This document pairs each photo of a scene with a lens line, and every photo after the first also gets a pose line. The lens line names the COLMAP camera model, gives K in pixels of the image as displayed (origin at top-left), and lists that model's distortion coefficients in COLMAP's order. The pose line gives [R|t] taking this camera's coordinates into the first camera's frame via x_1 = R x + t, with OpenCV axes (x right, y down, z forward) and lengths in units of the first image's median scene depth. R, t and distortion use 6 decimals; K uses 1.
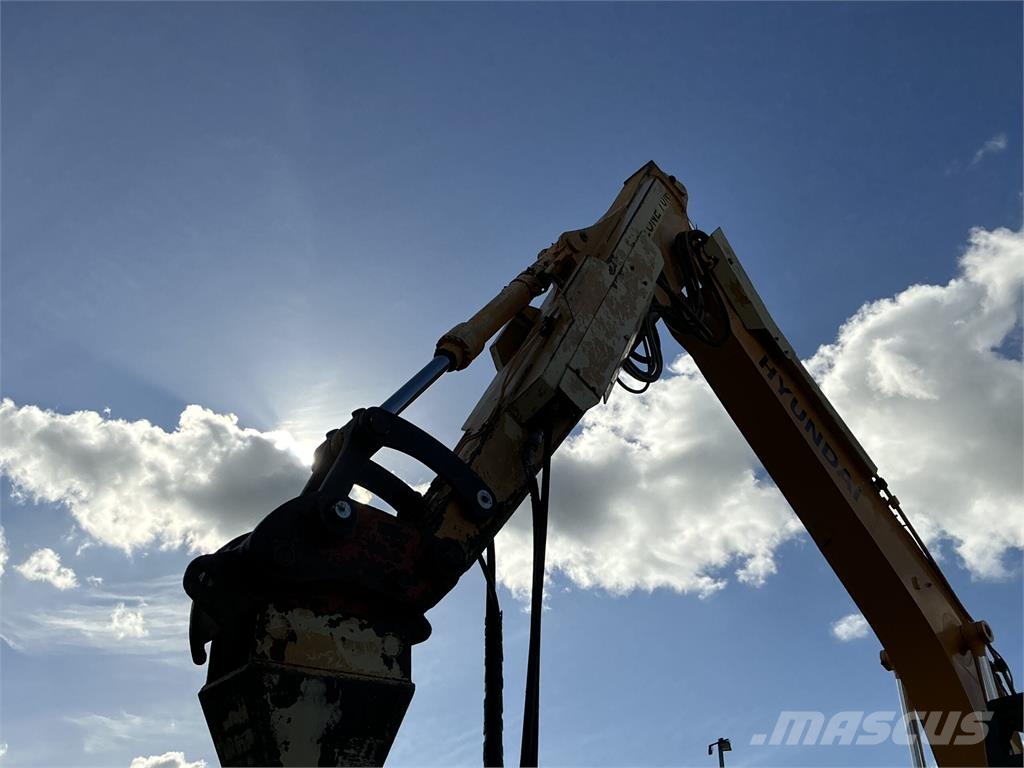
lens RADIAL K [[851.5, 0, 520.2], [0, 851.5, 381.8], [0, 0, 1]] dist [0.153184, -0.317421]
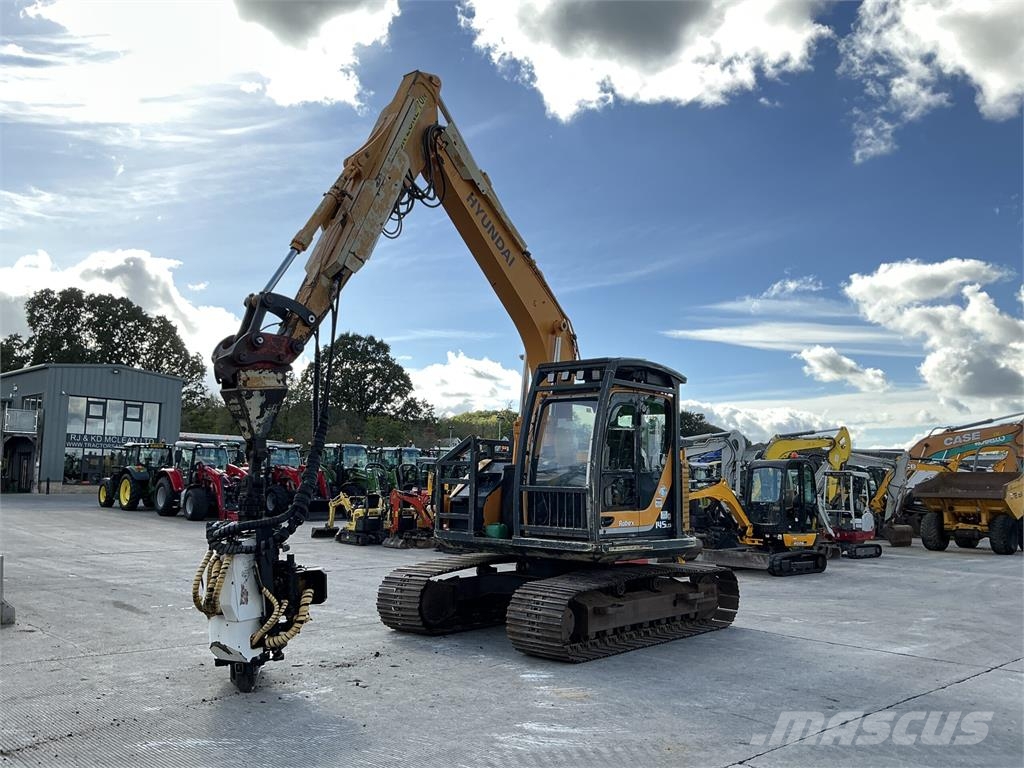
lens RADIAL K [[840.9, 0, 512.0], [0, 840.9, 384.0], [0, 0, 1]] dist [0.139580, -0.316938]
pose [[0.991664, 0.024004, 0.126593, 0.223821], [-0.086262, 0.853510, 0.513886, -0.992416], [-0.095713, -0.520523, 0.848466, -1.280925]]
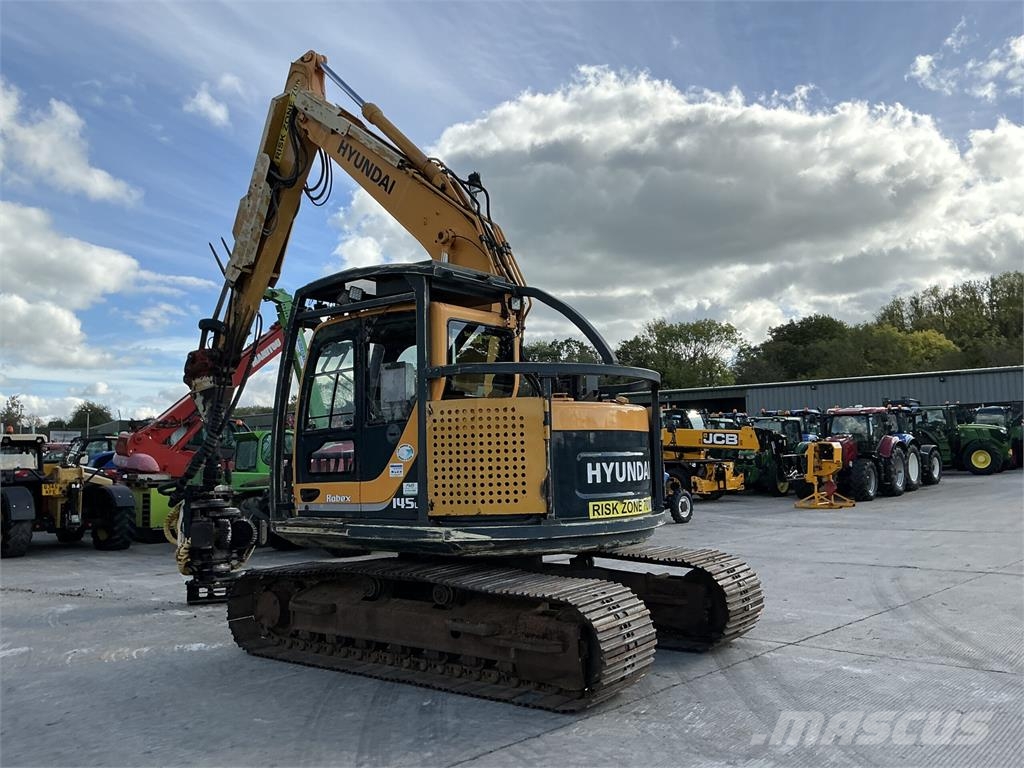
lens RADIAL K [[851.5, 0, 520.2], [0, 851.5, 381.8], [0, 0, 1]] dist [0.153184, -0.317421]
pose [[0.204105, -0.101571, -0.973665, 3.171043], [0.617752, 0.784930, 0.047614, 0.780059], [0.759423, -0.611202, 0.222954, 0.888355]]
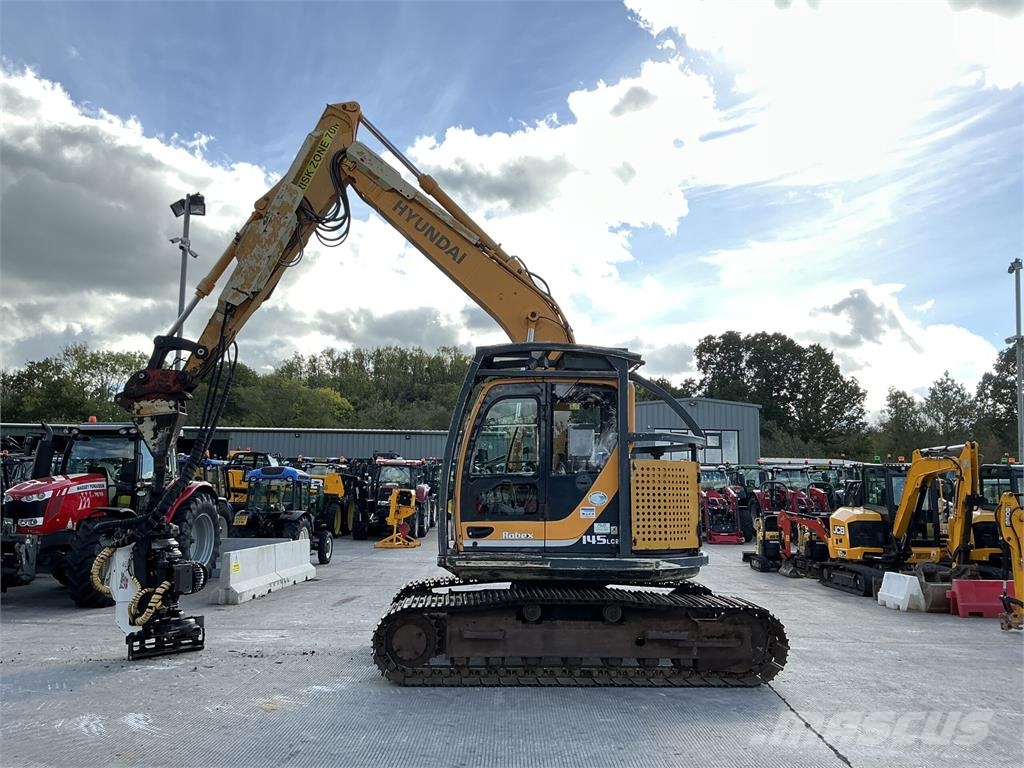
lens RADIAL K [[840.9, 0, 512.0], [0, 840.9, 384.0], [0, 0, 1]] dist [0.139580, -0.316938]
pose [[0.789830, -0.082768, -0.607716, 2.467112], [0.372671, 0.851725, 0.368349, -0.438441], [0.487119, -0.517411, 0.703563, -0.643064]]
